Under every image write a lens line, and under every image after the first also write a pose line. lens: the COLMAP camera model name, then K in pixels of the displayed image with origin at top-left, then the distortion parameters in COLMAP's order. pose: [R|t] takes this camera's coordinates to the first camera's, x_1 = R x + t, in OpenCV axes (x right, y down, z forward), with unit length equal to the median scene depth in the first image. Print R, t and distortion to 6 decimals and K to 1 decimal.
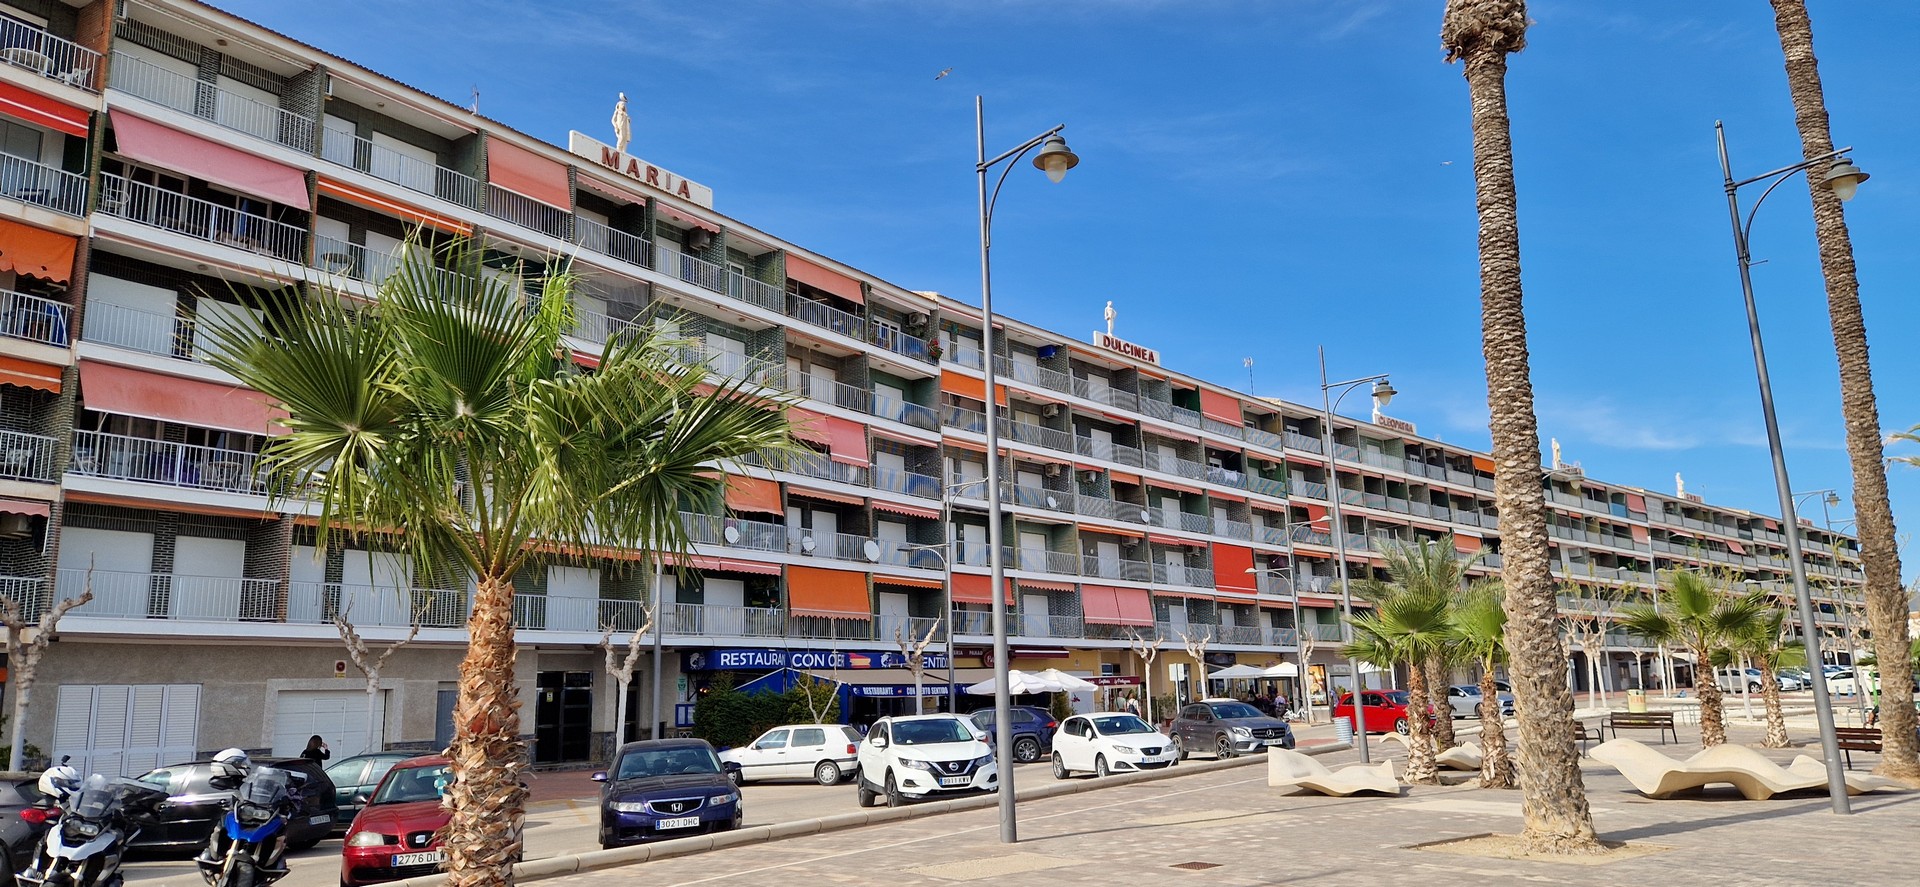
lens RADIAL K [[1288.8, 0, 980.1], [0, 1288.8, 431.1], [0, 0, 1]] dist [0.082932, -0.077625]
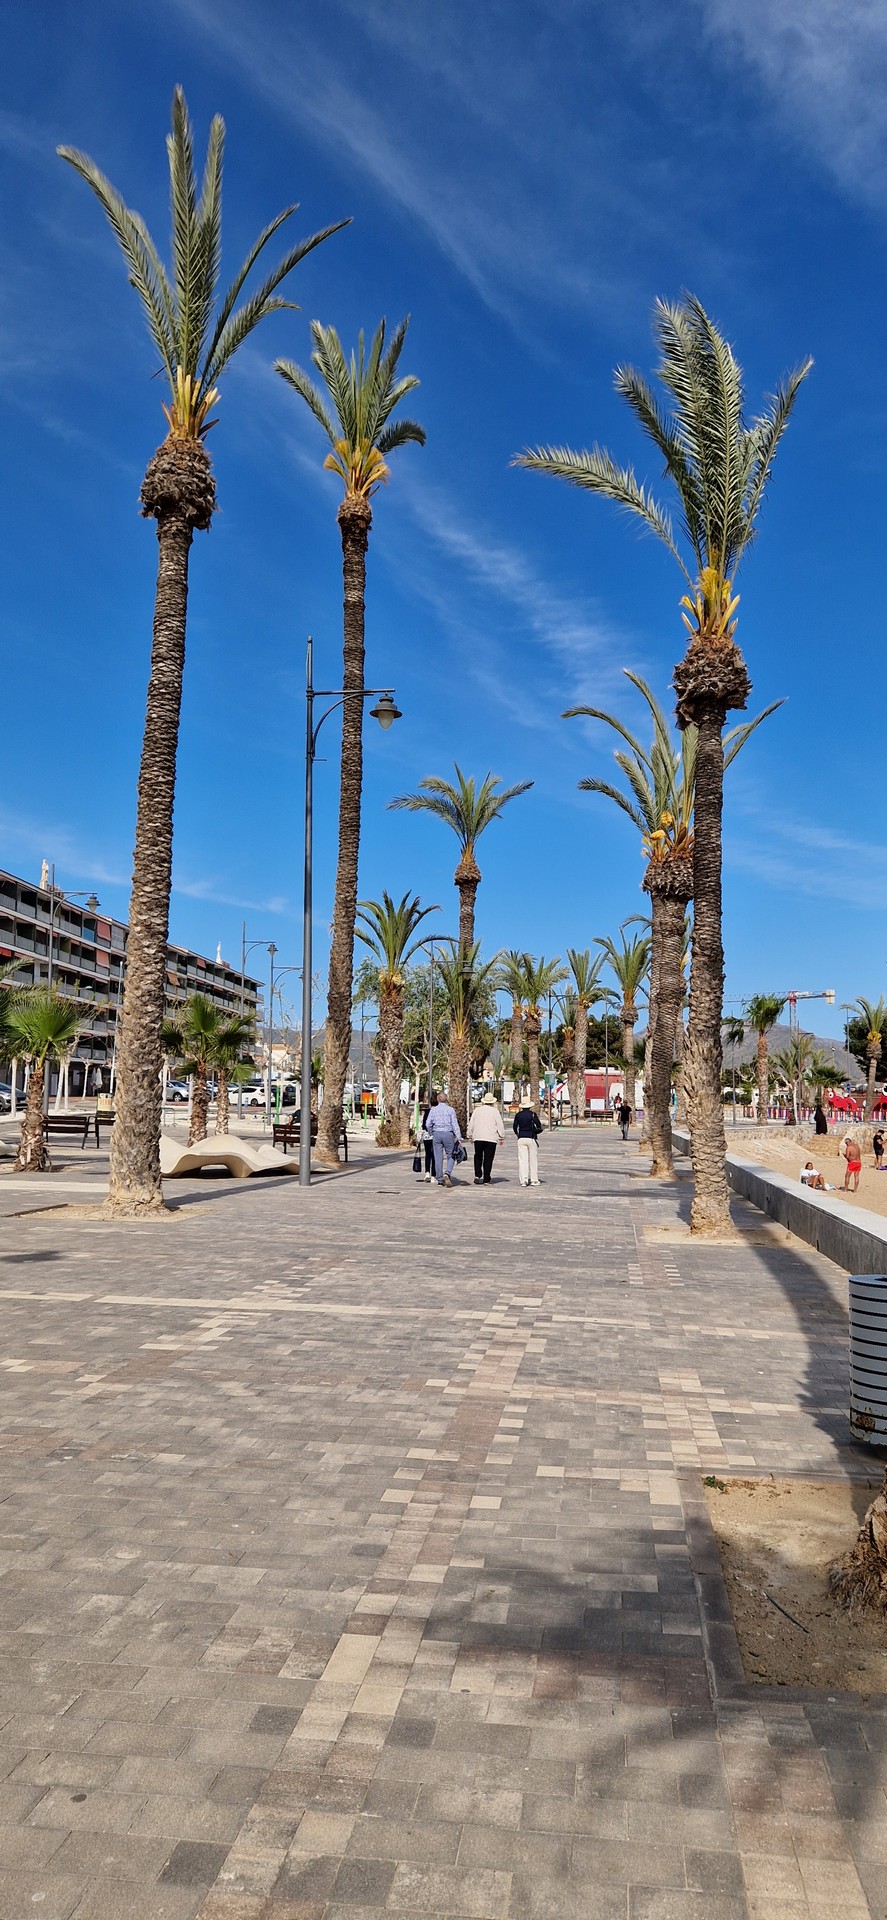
lens RADIAL K [[1288.8, 0, 474.1], [0, 1288.8, 976.2], [0, 0, 1]] dist [0.082932, -0.077625]
pose [[0.715410, 0.110273, 0.689948, -0.098974], [-0.181805, 0.982832, 0.031430, 0.007157], [-0.674637, -0.147921, 0.723176, -0.019299]]
